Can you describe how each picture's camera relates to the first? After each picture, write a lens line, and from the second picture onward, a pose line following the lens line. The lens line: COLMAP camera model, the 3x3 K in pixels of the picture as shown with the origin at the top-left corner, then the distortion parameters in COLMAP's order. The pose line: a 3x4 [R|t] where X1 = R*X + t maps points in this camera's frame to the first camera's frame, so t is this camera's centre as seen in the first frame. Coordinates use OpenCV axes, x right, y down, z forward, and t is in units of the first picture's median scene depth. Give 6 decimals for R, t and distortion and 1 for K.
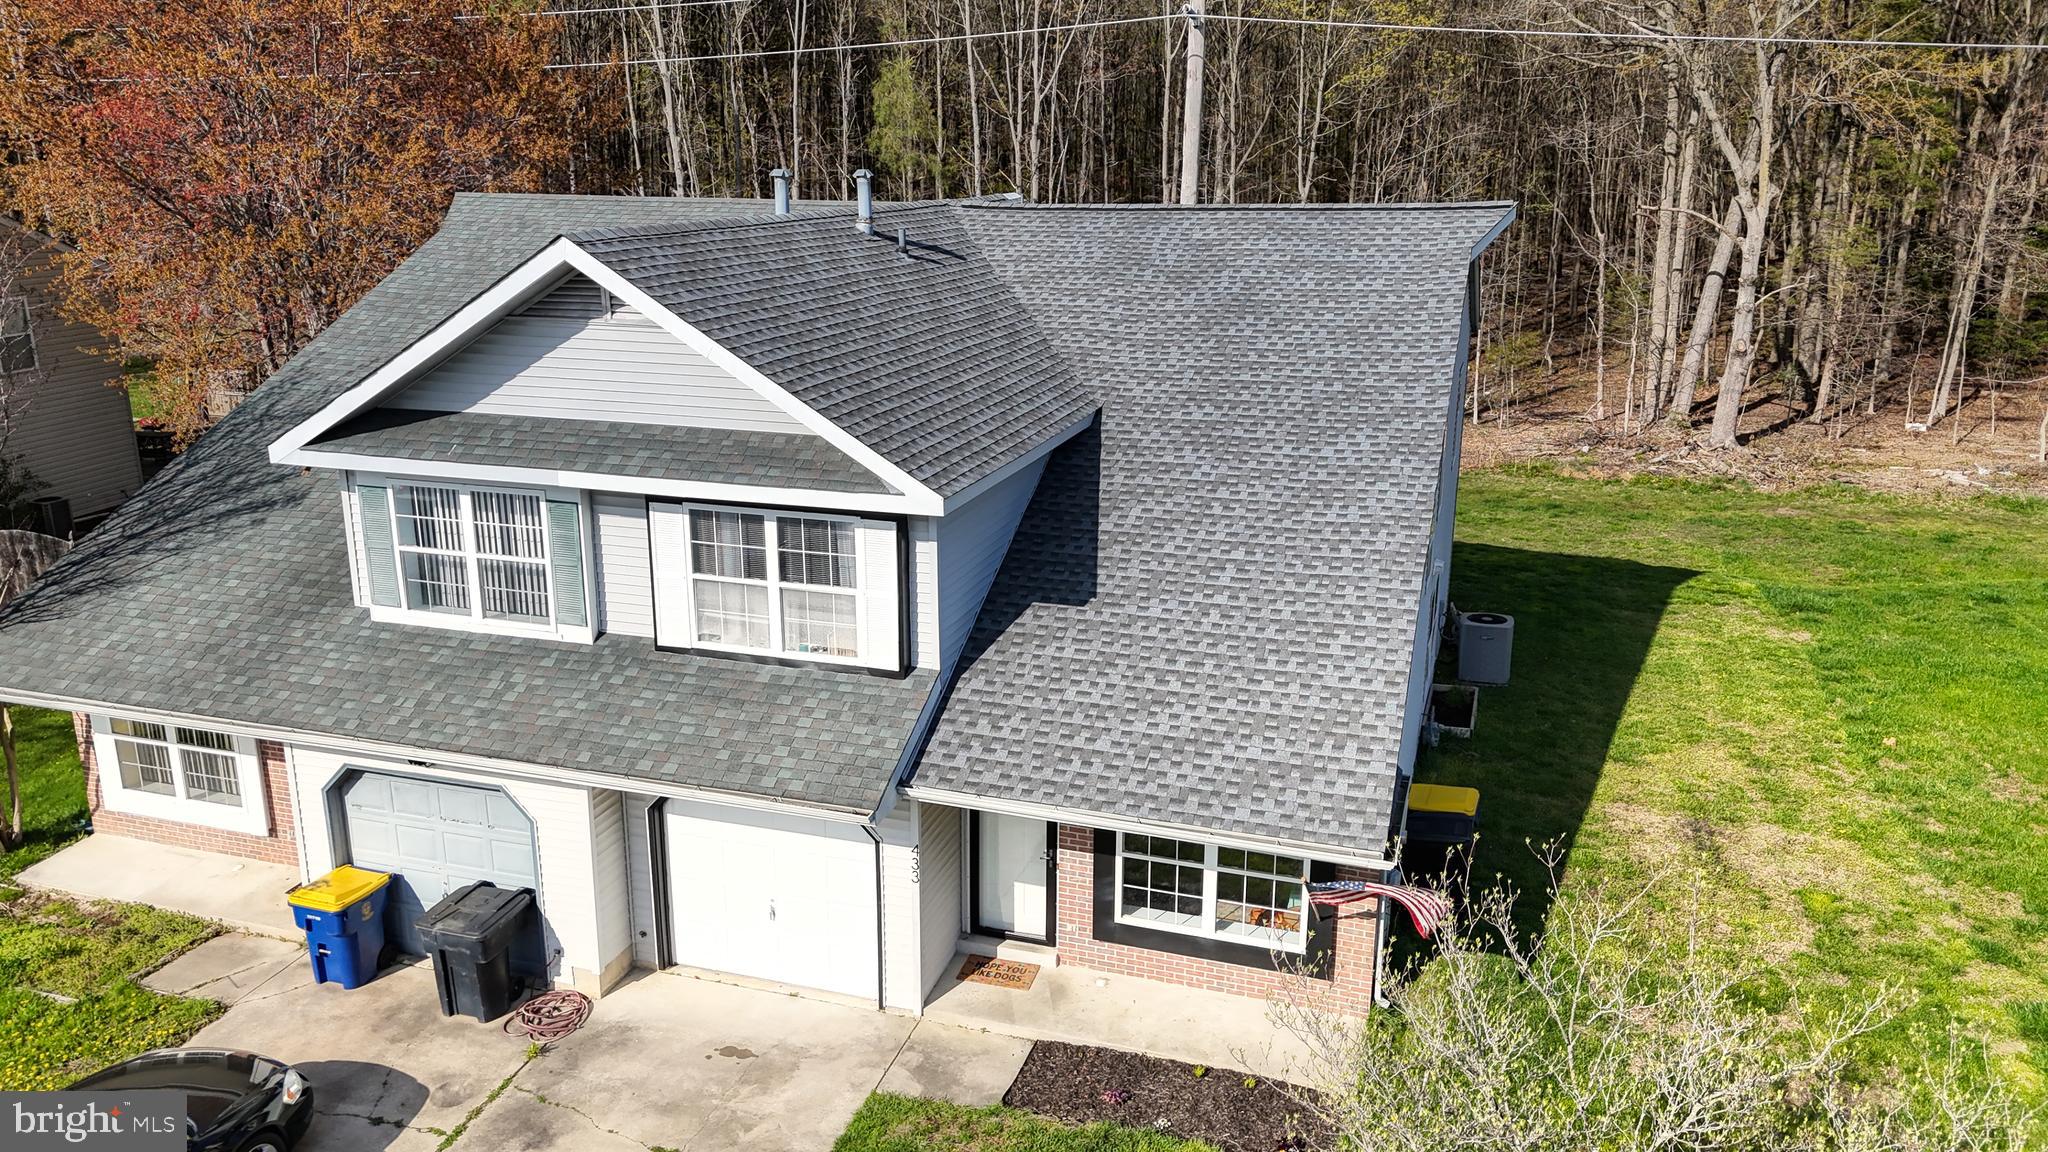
lens RADIAL K [[1518.7, 0, 1031.0], [0, 1518.7, 566.6], [0, 0, 1]] dist [0.059451, -0.055438]
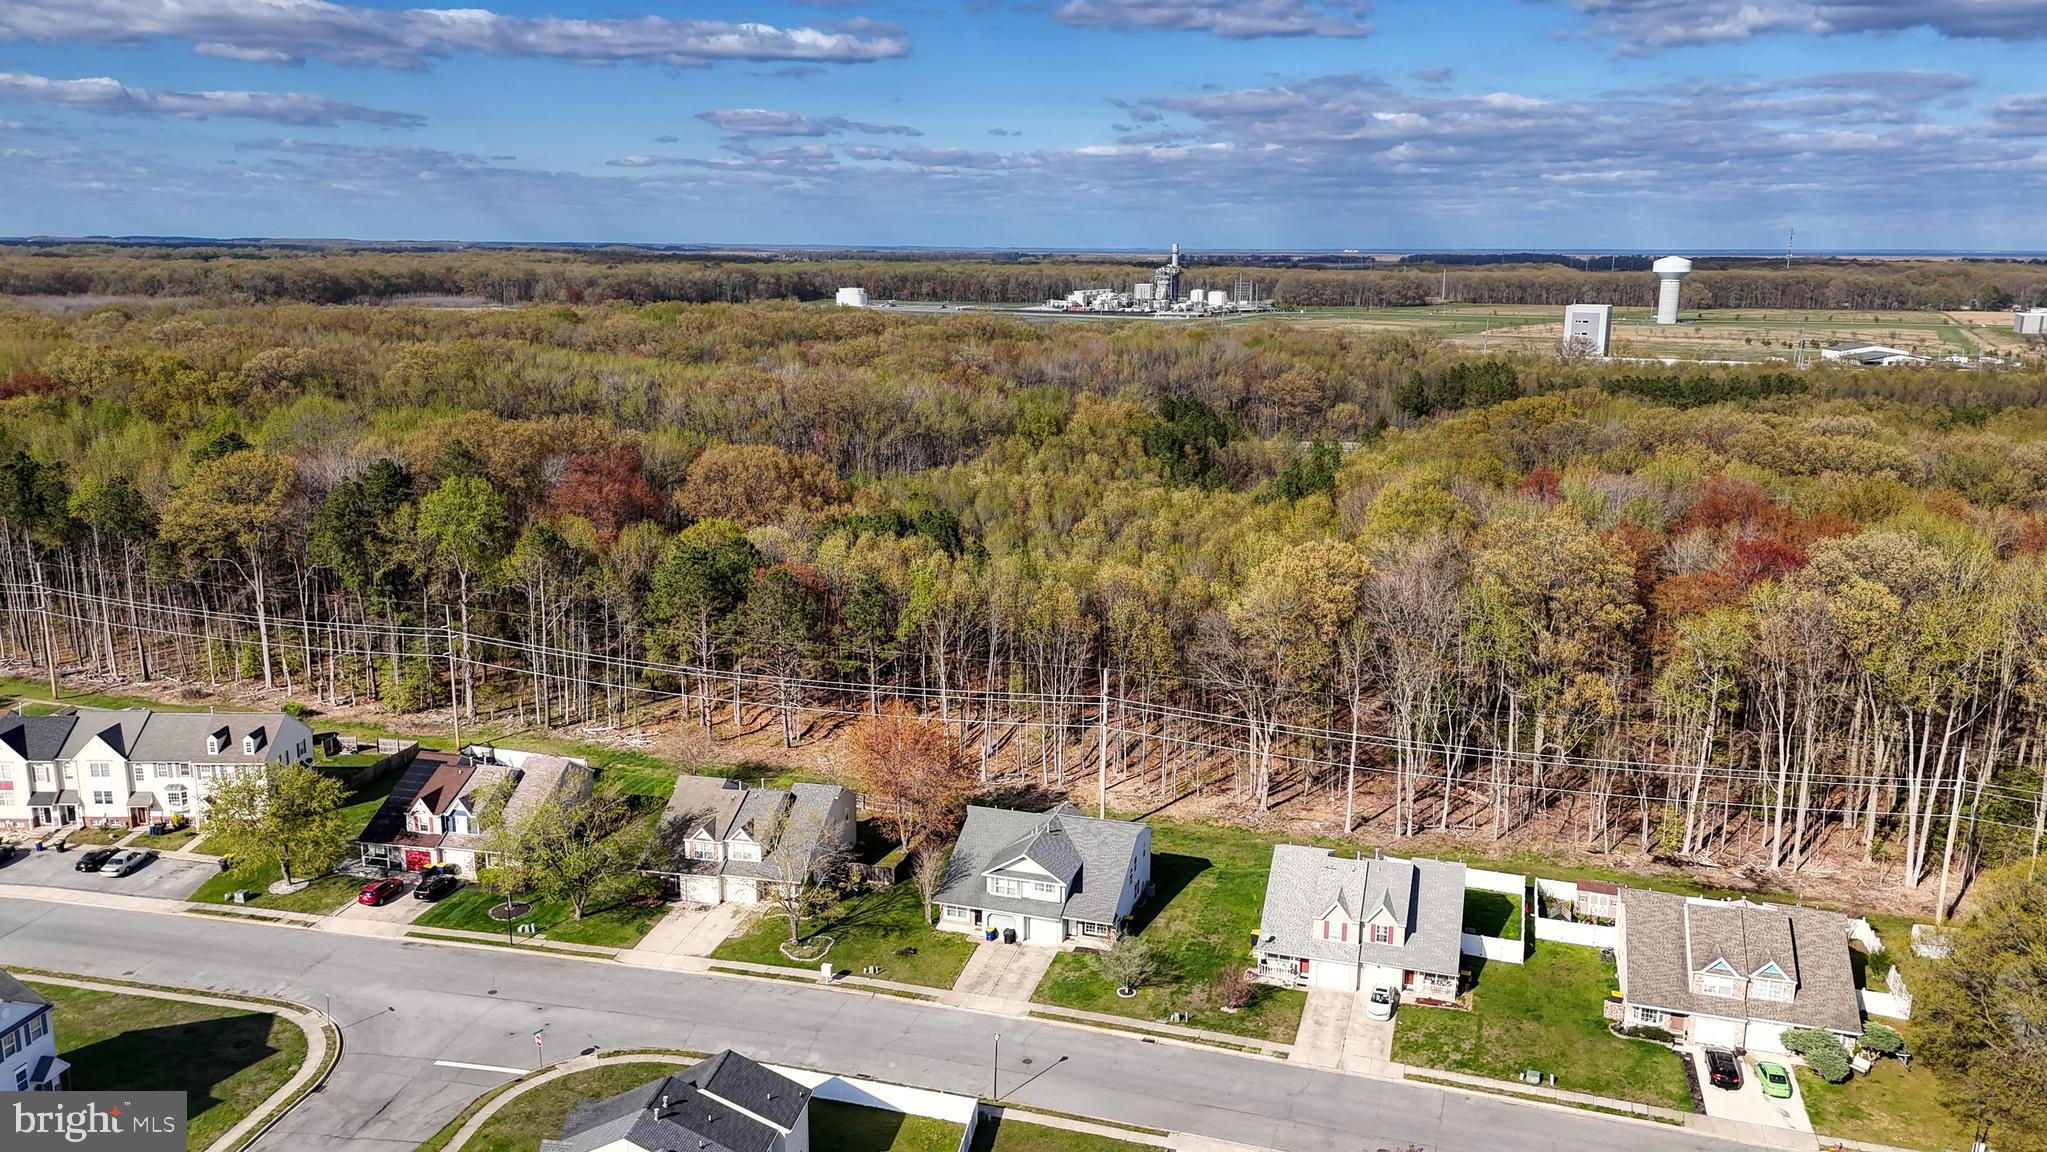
lens RADIAL K [[1518.0, 0, 1034.7], [0, 1518.0, 569.1], [0, 0, 1]] dist [0.059451, -0.055438]
pose [[0.999773, 0.003579, 0.021013, -0.397881], [-0.002131, 0.997647, -0.068529, -1.165612], [-0.021209, 0.068469, 0.997428, -7.355131]]
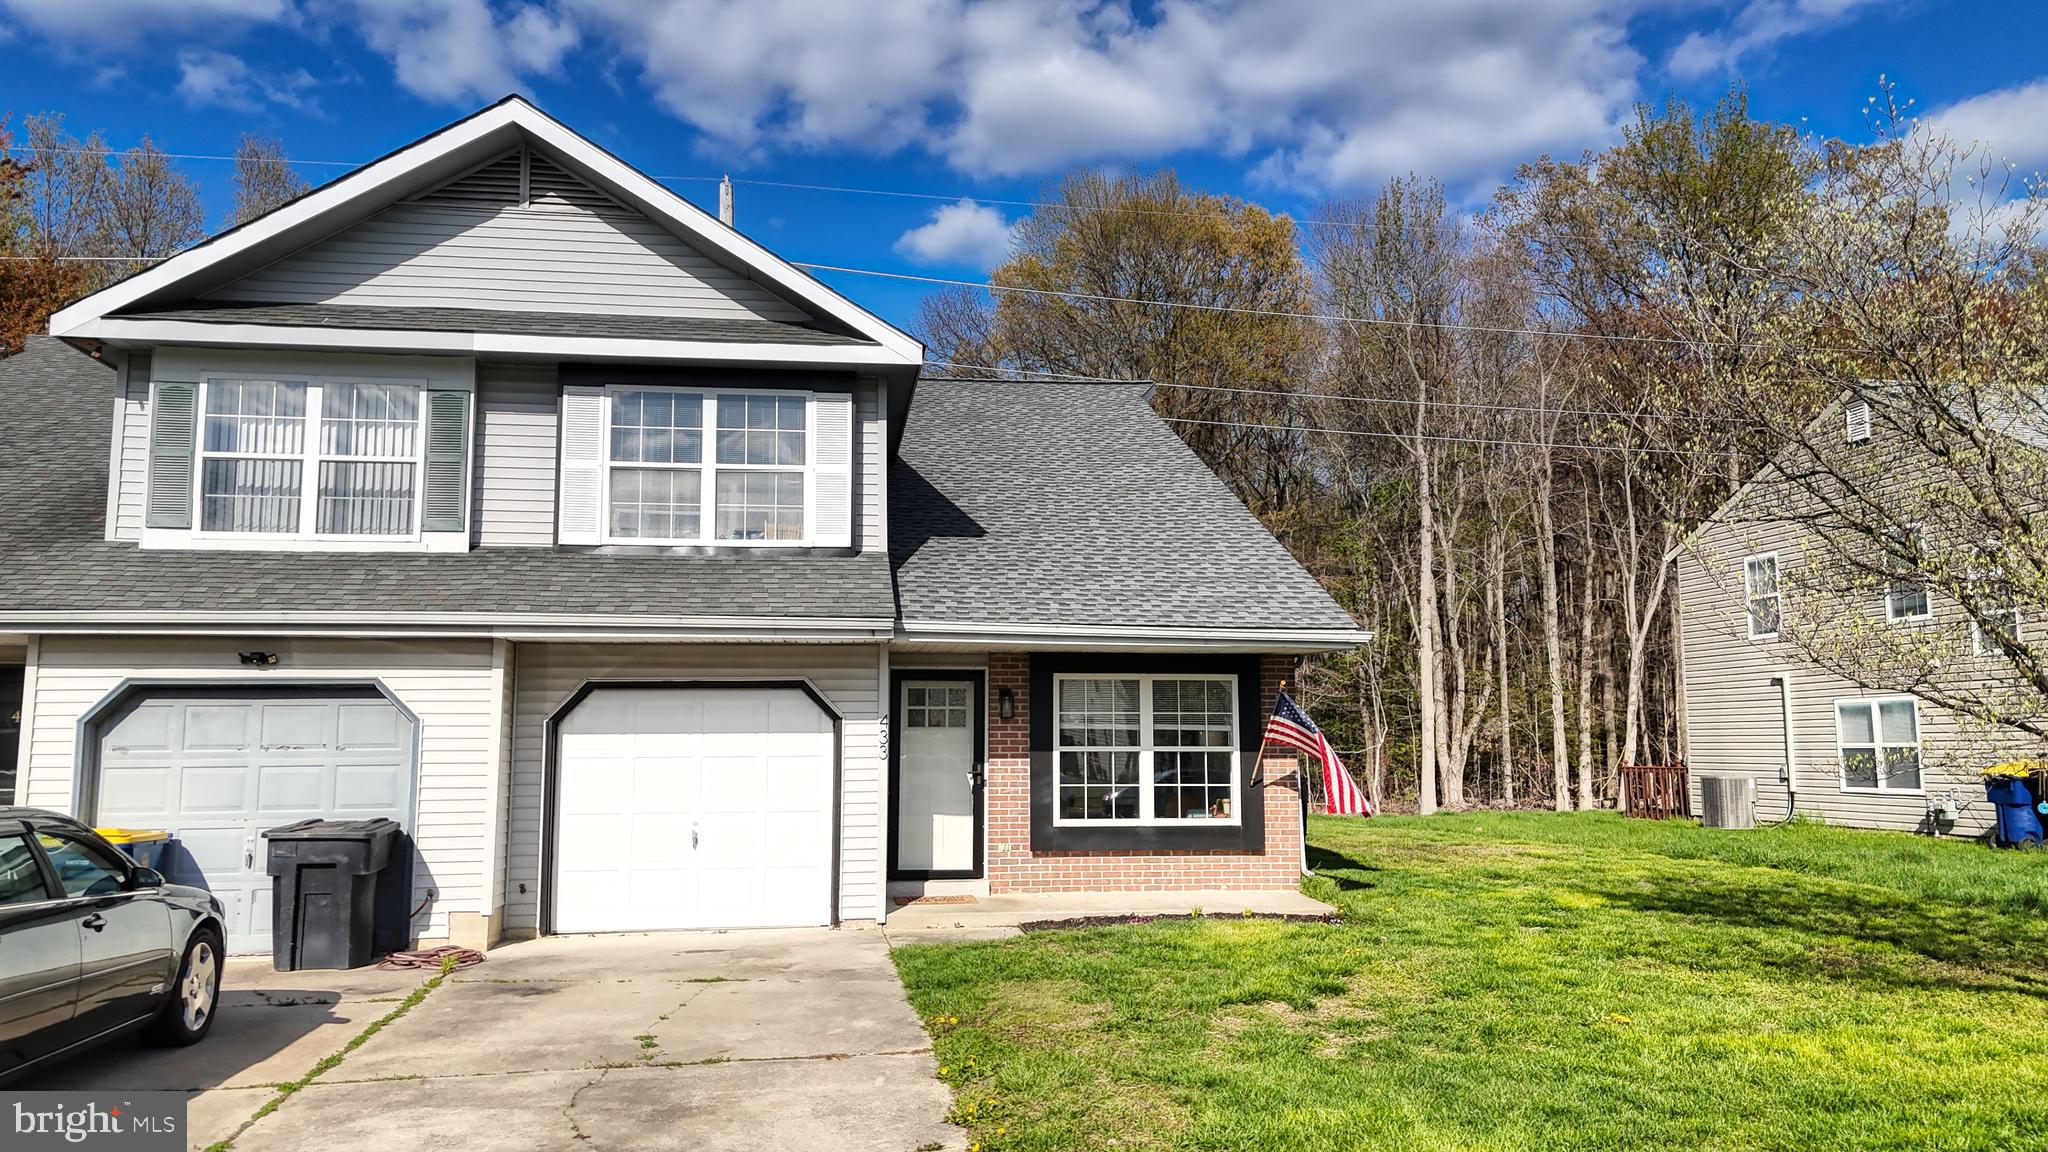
lens RADIAL K [[1518.7, 0, 1038.7], [0, 1518.7, 569.2], [0, 0, 1]] dist [0.059451, -0.055438]
pose [[0.894612, 0.048004, 0.444257, -0.391355], [0.126105, 0.926677, -0.354071, 0.420871], [-0.428680, 0.372780, 0.822964, 0.138800]]
